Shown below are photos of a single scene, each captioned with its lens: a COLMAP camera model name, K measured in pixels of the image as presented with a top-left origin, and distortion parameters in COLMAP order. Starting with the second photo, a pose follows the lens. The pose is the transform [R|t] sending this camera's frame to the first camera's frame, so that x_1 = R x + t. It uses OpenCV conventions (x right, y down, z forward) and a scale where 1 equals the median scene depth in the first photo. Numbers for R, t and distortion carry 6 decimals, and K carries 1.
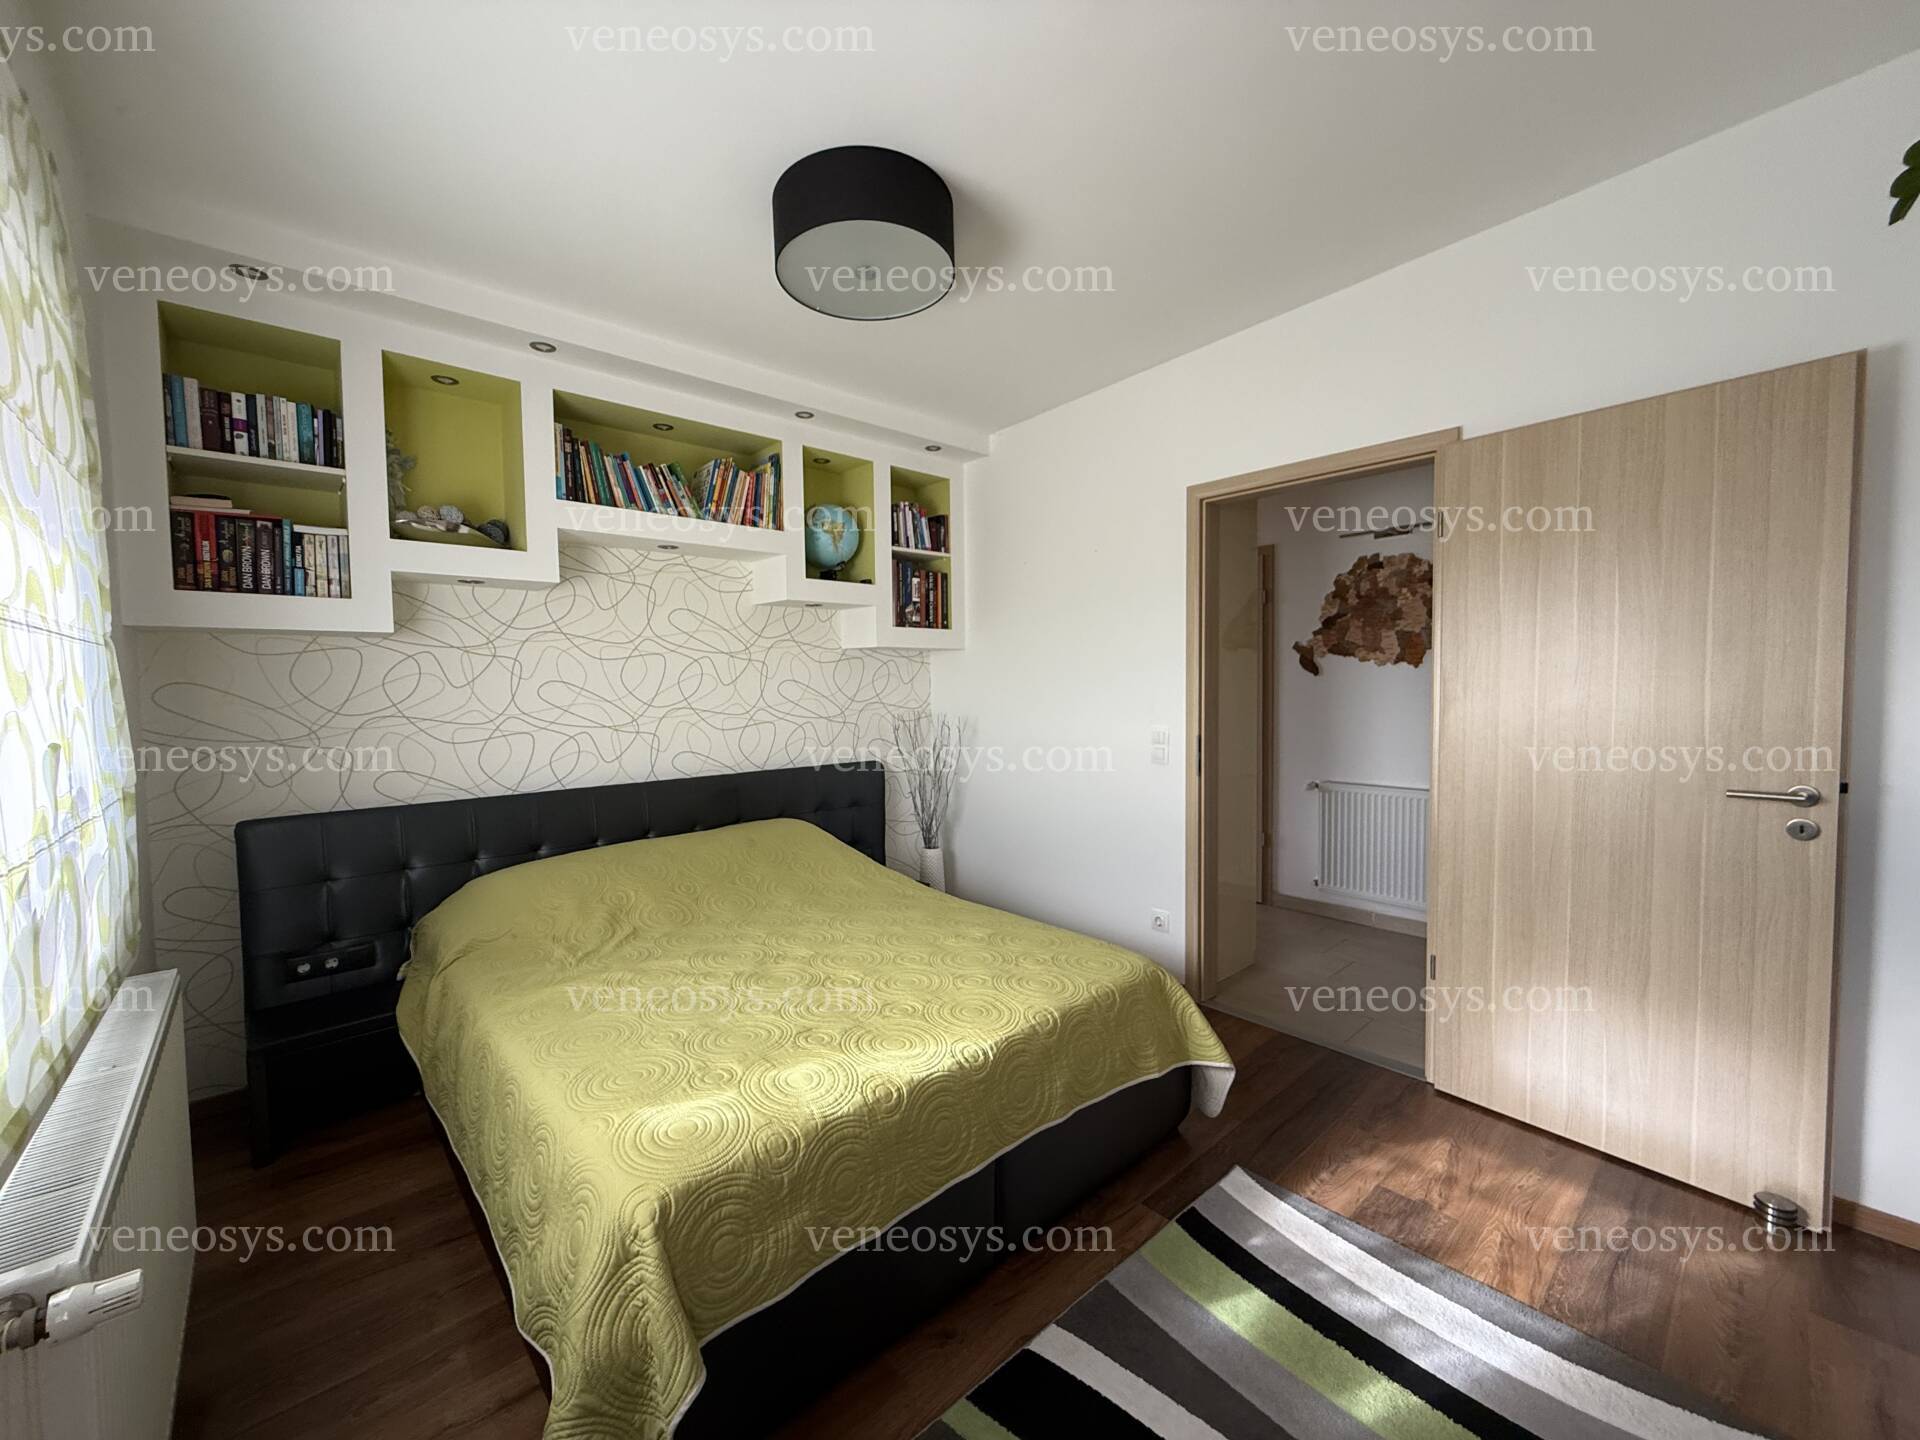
lens RADIAL K [[765.8, 0, 953.4], [0, 765.8, 718.9], [0, 0, 1]] dist [0.000087, 0.000474]
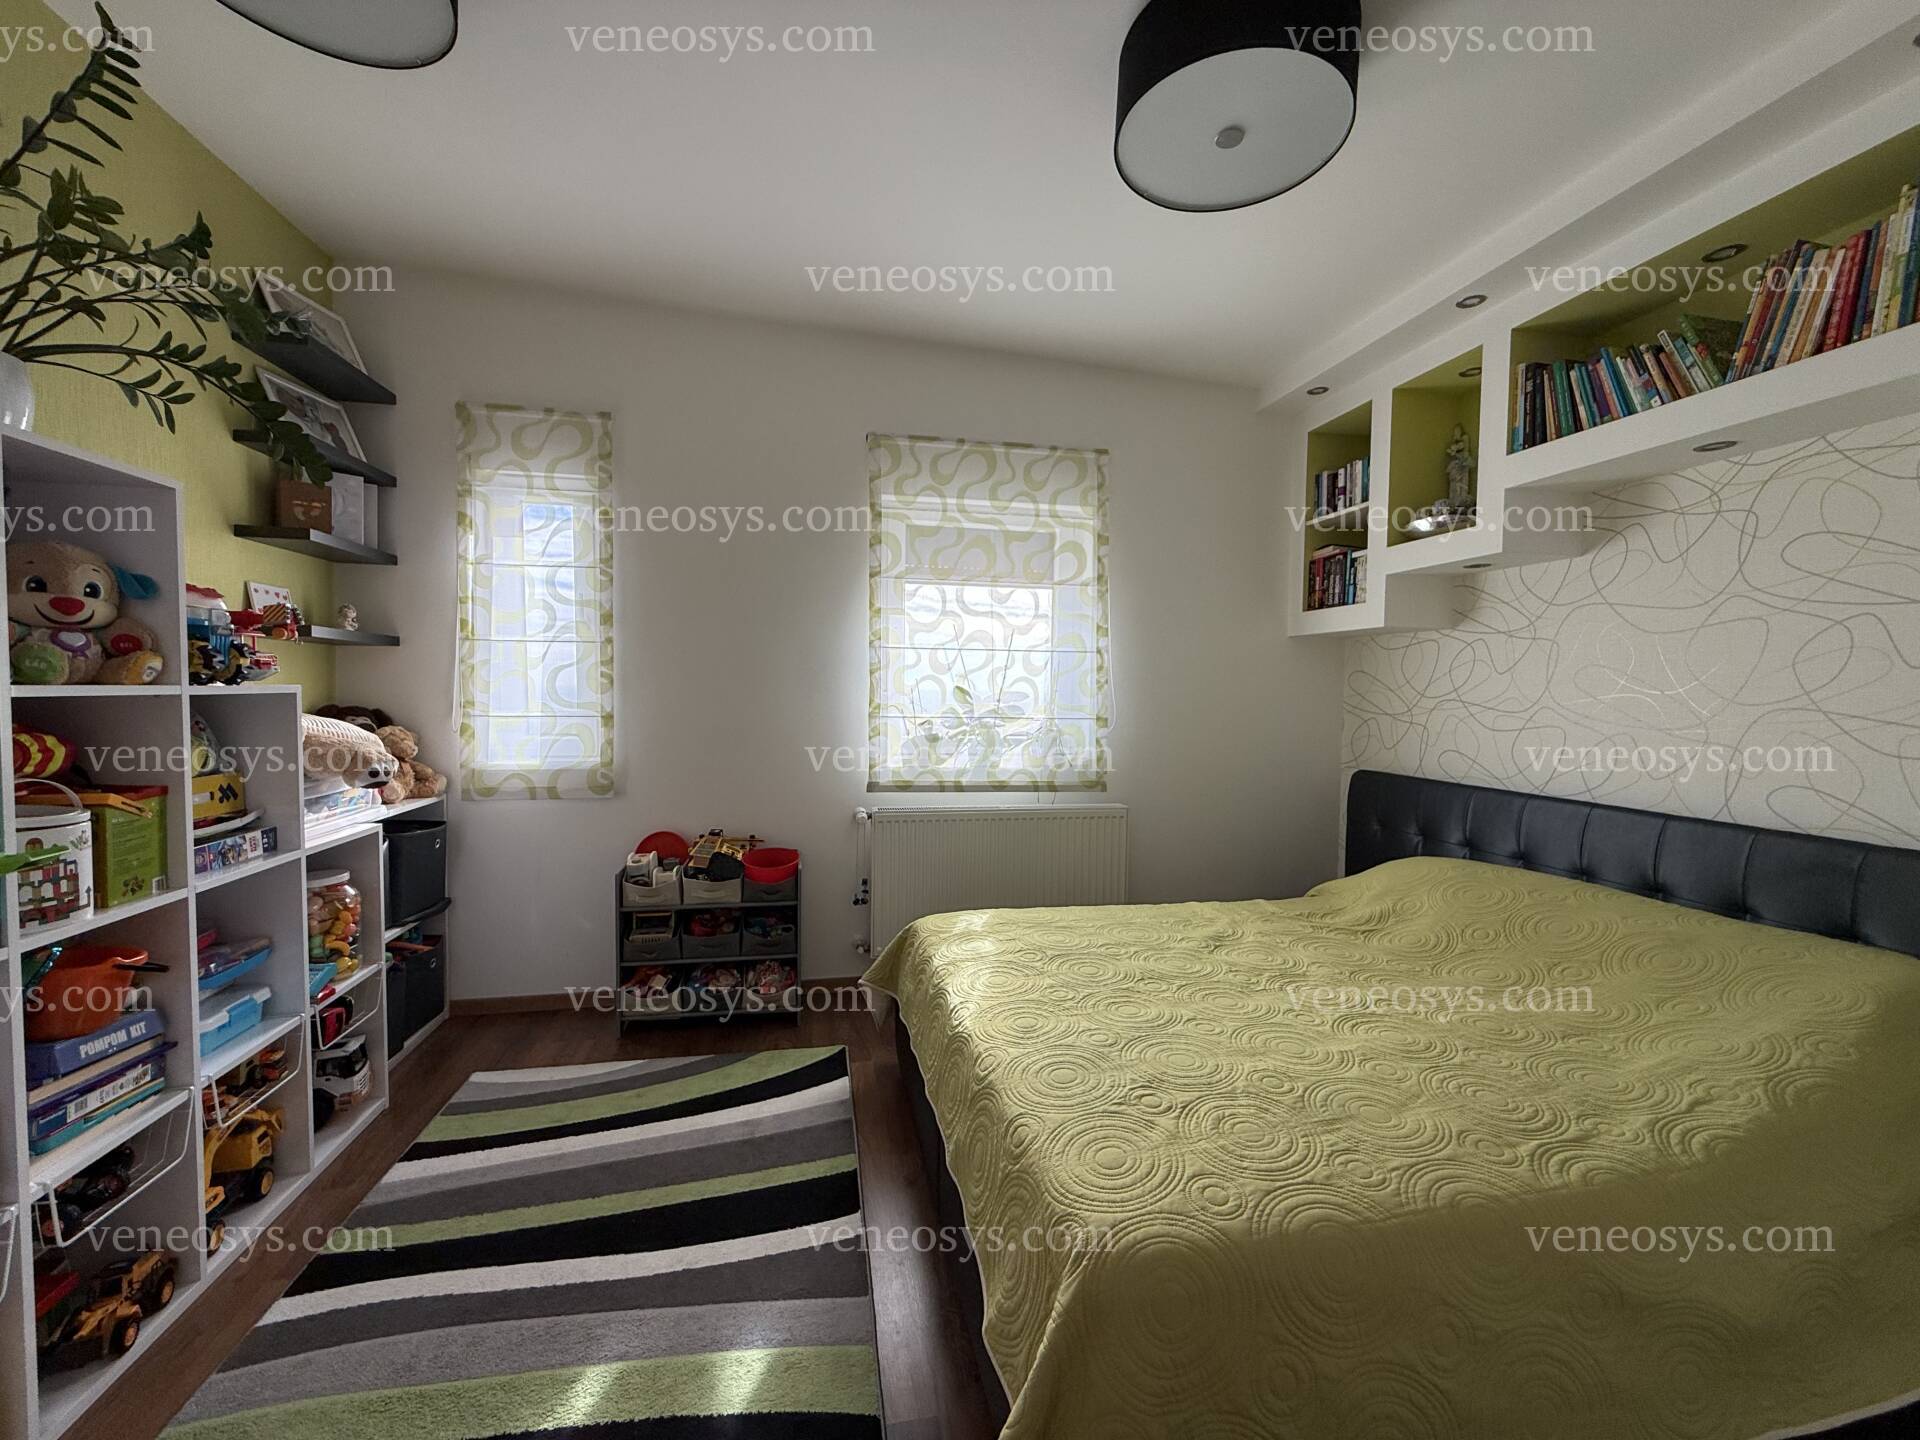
lens RADIAL K [[765.8, 0, 953.4], [0, 765.8, 718.9], [0, 0, 1]] dist [0.000087, 0.000474]
pose [[-0.514389, 0.040511, -0.856600, 0.581572], [-0.047008, 0.996050, 0.075335, -0.025746], [0.856268, 0.079019, -0.510453, 0.961202]]
